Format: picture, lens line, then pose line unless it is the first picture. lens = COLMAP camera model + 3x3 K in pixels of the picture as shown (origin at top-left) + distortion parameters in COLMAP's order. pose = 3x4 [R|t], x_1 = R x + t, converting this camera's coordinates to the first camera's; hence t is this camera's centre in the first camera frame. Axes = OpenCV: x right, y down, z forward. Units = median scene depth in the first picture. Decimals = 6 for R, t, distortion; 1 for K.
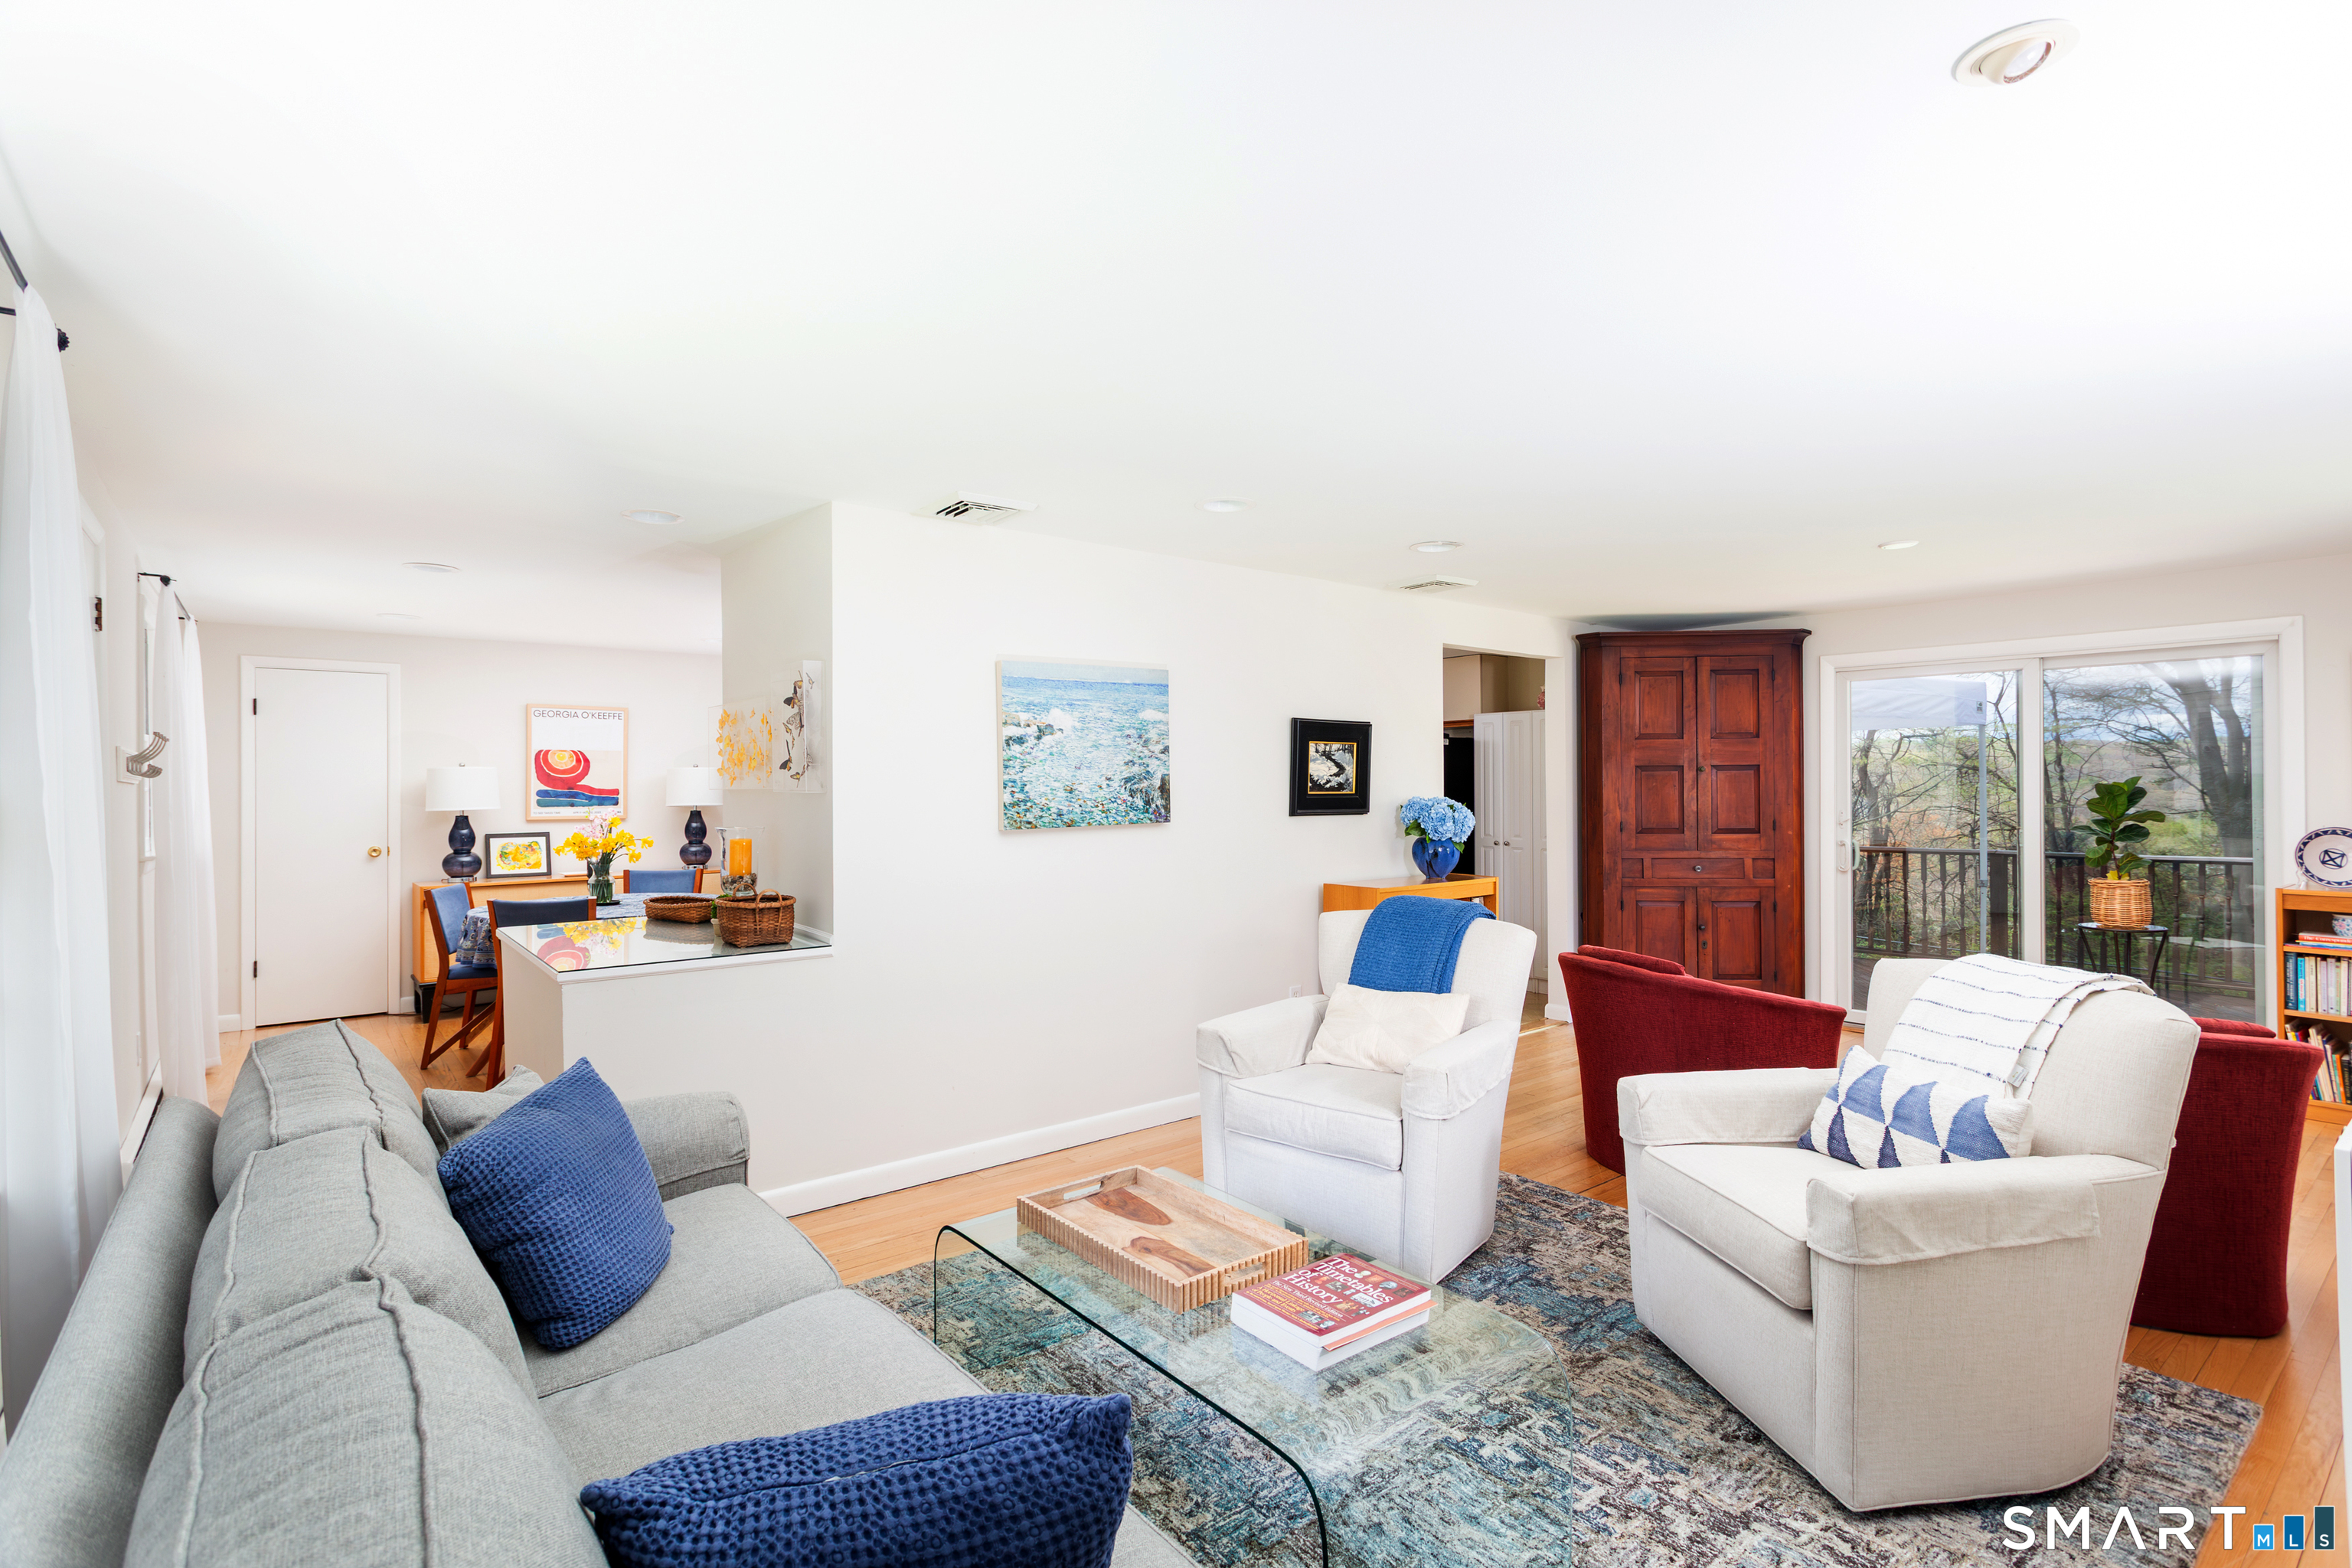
lens RADIAL K [[1106.3, 0, 1170.8], [0, 1106.3, 782.2], [0, 0, 1]] dist [0.006931, 0.001335]
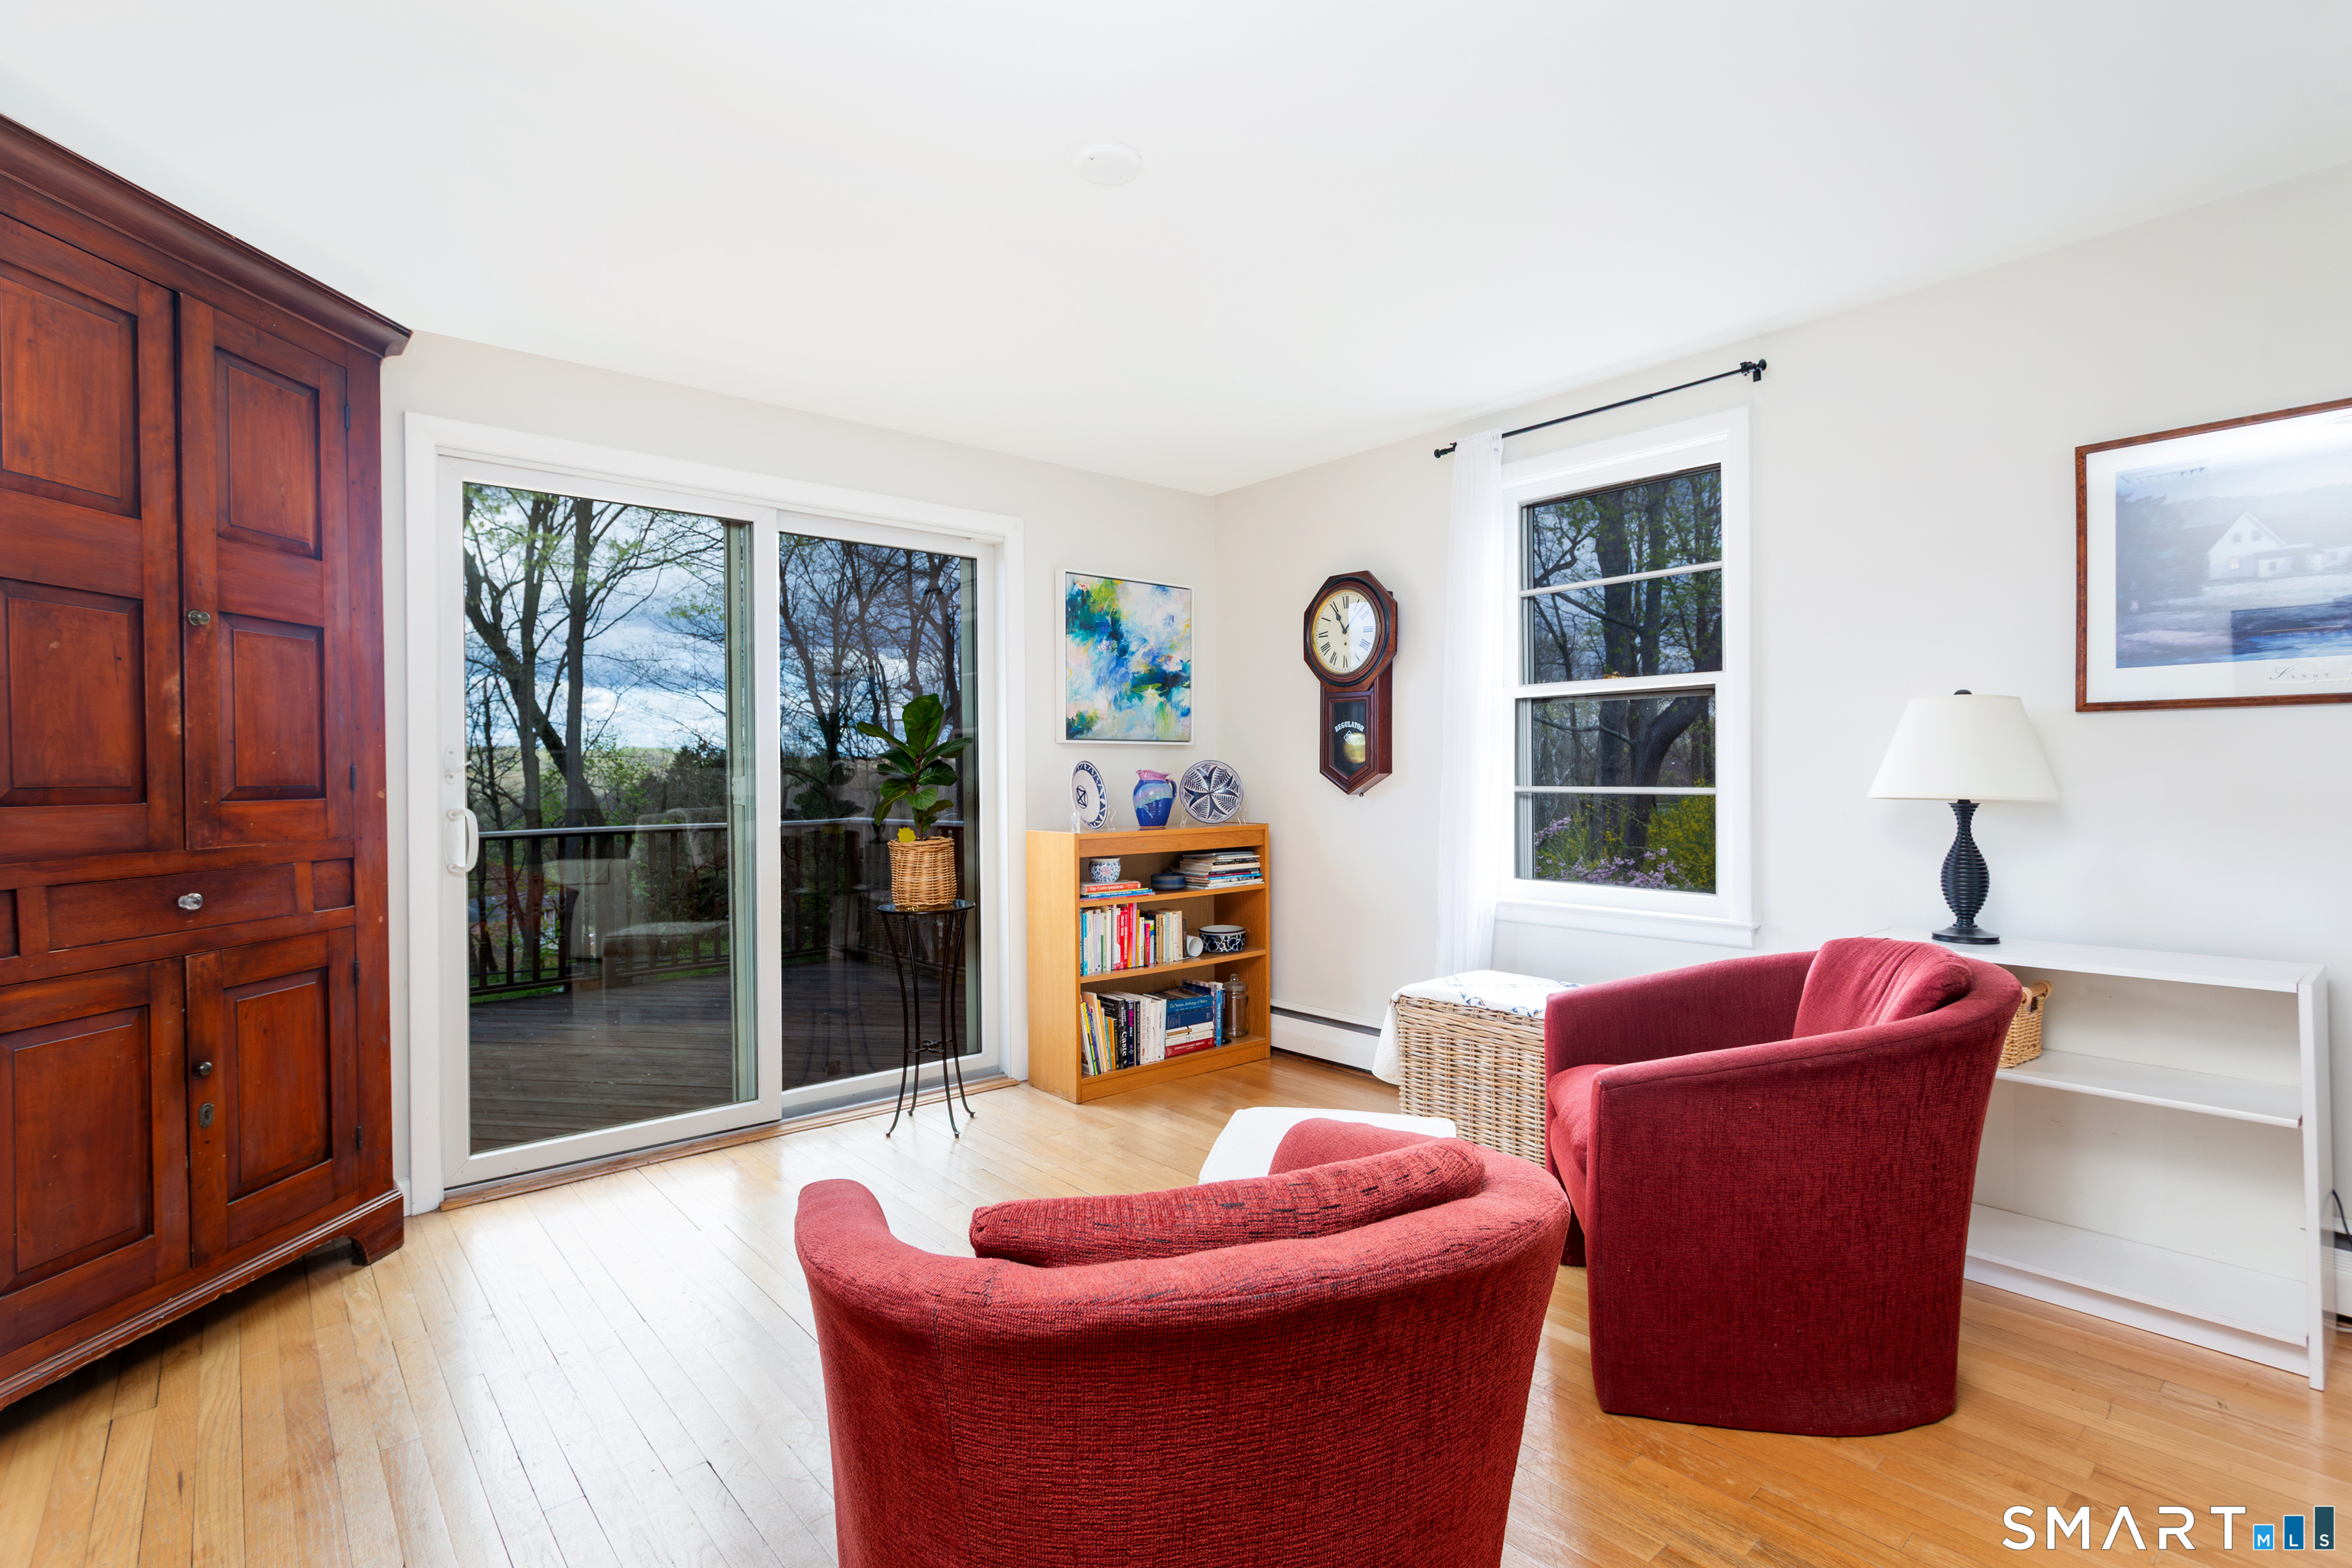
lens RADIAL K [[1108.3, 0, 1169.6], [0, 1108.3, 785.3], [0, 0, 1]] dist [-0.003309, 0.000484]
pose [[-0.033129, -0.003684, 0.999444, 0.143449], [0.003400, 0.999987, 0.003798, 0.049313], [-0.999445, 0.003524, -0.033116, 0.843600]]
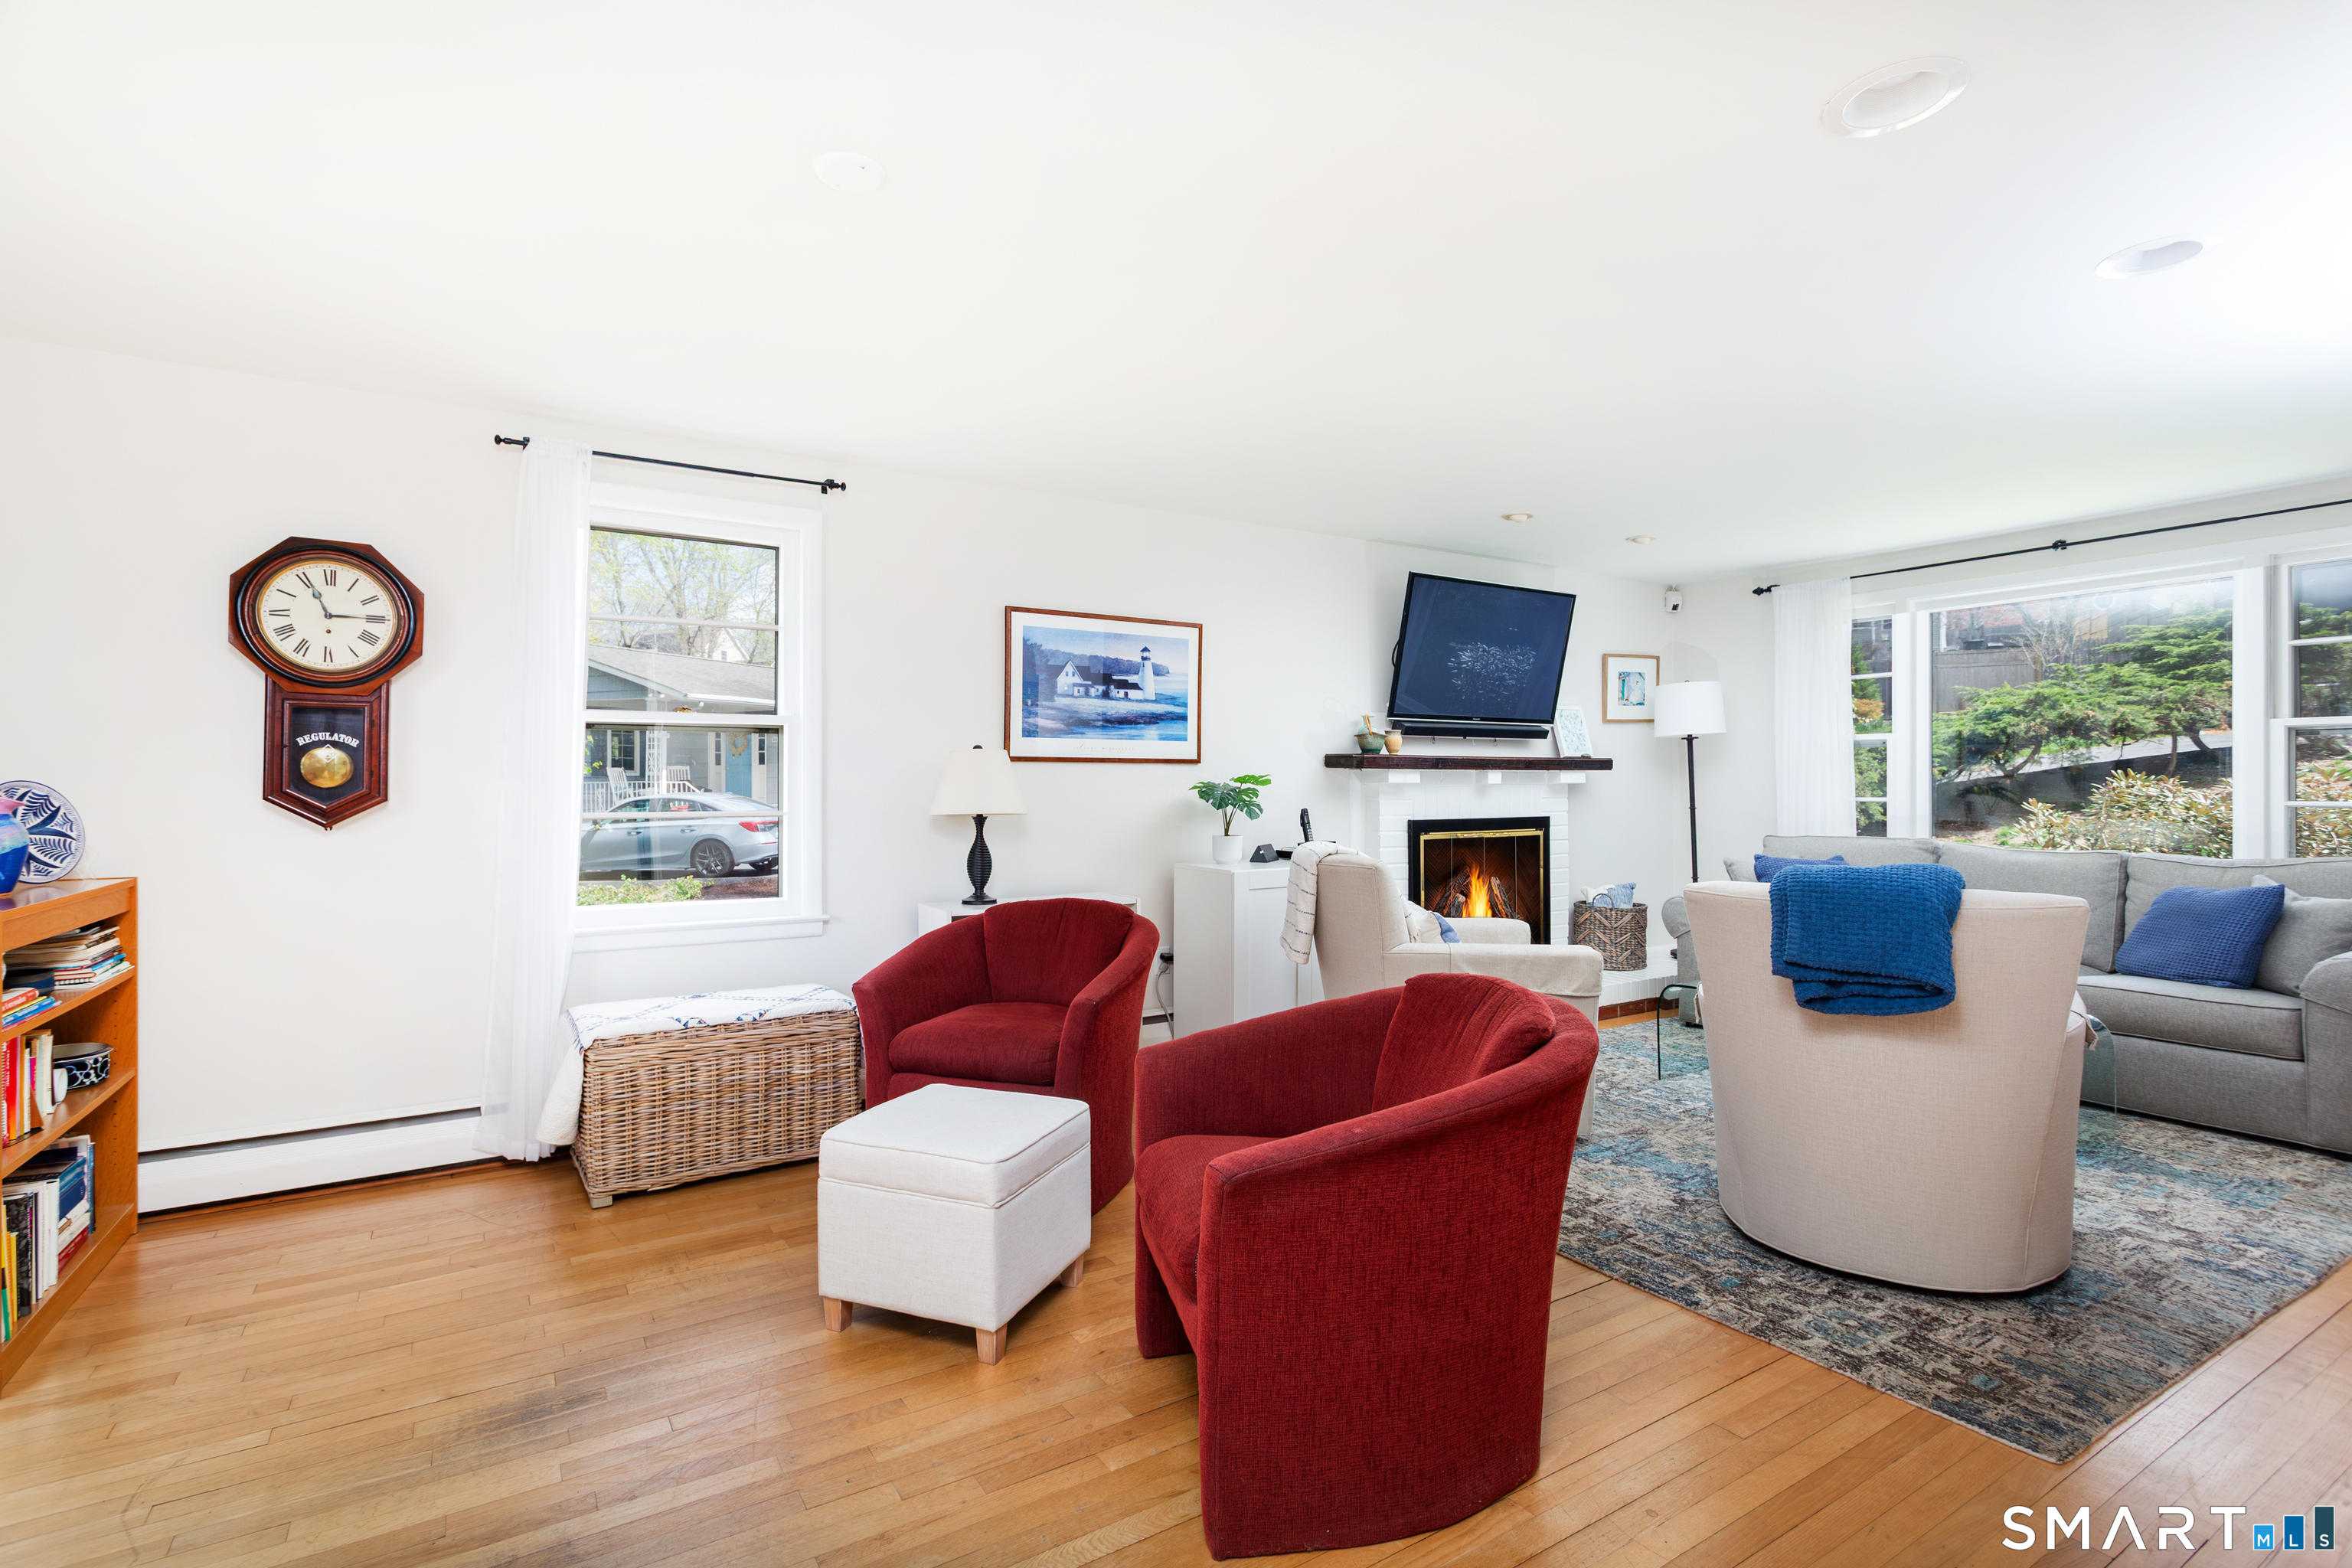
lens RADIAL K [[1109.0, 0, 1168.9], [0, 1109.0, 784.0], [0, 0, 1]] dist [0.000246, 0.003234]
pose [[-0.993410, 0.008996, 0.114265, 0.400910], [0.008542, 0.999954, -0.004462, 0.041998], [-0.114299, -0.003457, -0.993440, 1.238835]]
